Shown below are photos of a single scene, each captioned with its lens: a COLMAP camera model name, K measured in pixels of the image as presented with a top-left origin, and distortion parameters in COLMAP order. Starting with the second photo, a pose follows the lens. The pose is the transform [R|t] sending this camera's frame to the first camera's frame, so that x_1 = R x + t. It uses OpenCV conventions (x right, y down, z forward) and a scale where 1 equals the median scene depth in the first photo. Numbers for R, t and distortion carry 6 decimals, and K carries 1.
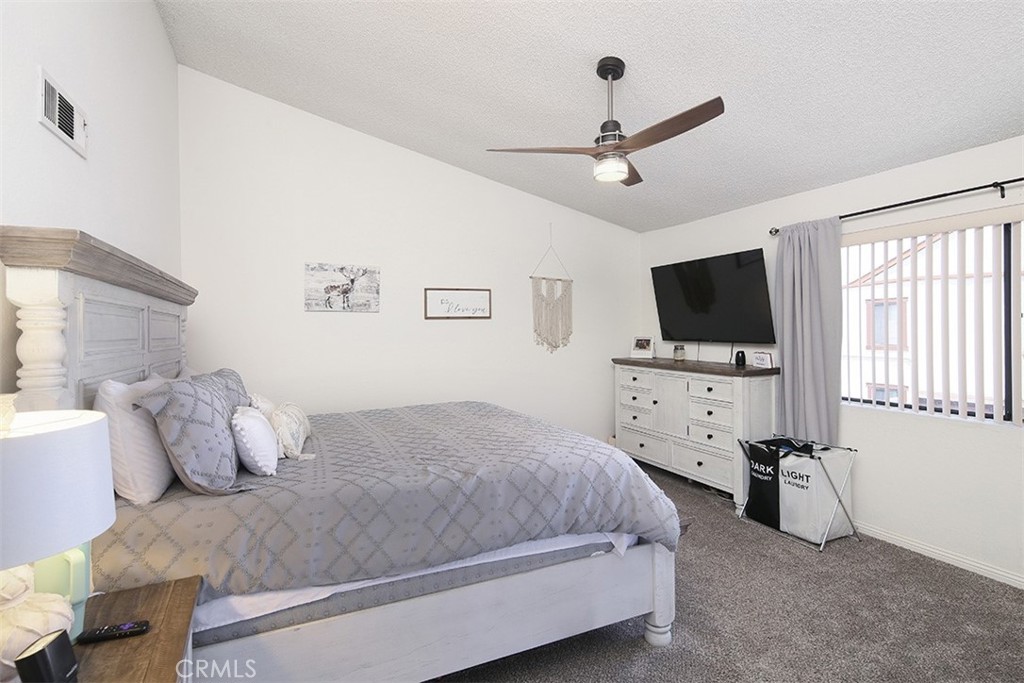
lens RADIAL K [[500.7, 0, 508.0], [0, 500.7, 331.7], [0, 0, 1]] dist [-0.003438, 0.000081]
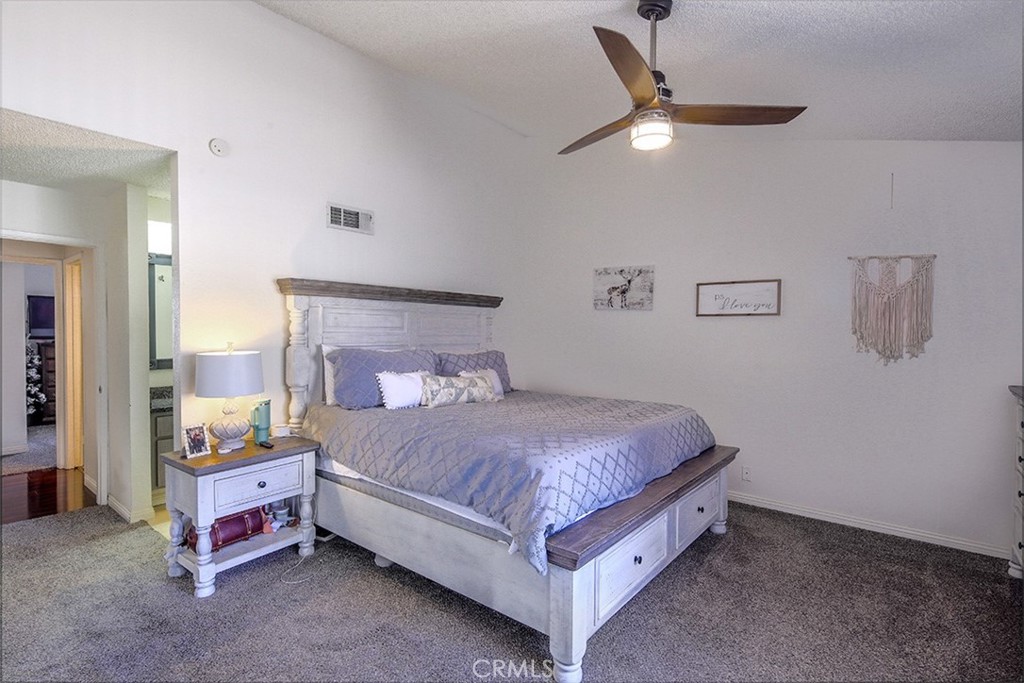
lens RADIAL K [[500.7, 0, 508.9], [0, 500.7, 340.7], [0, 0, 1]] dist [-0.003438, 0.000081]
pose [[0.452933, 0.041167, -0.890594, 0.541213], [-0.021977, 0.999145, 0.035008, -0.005024], [0.891274, 0.003716, 0.453450, 0.268591]]
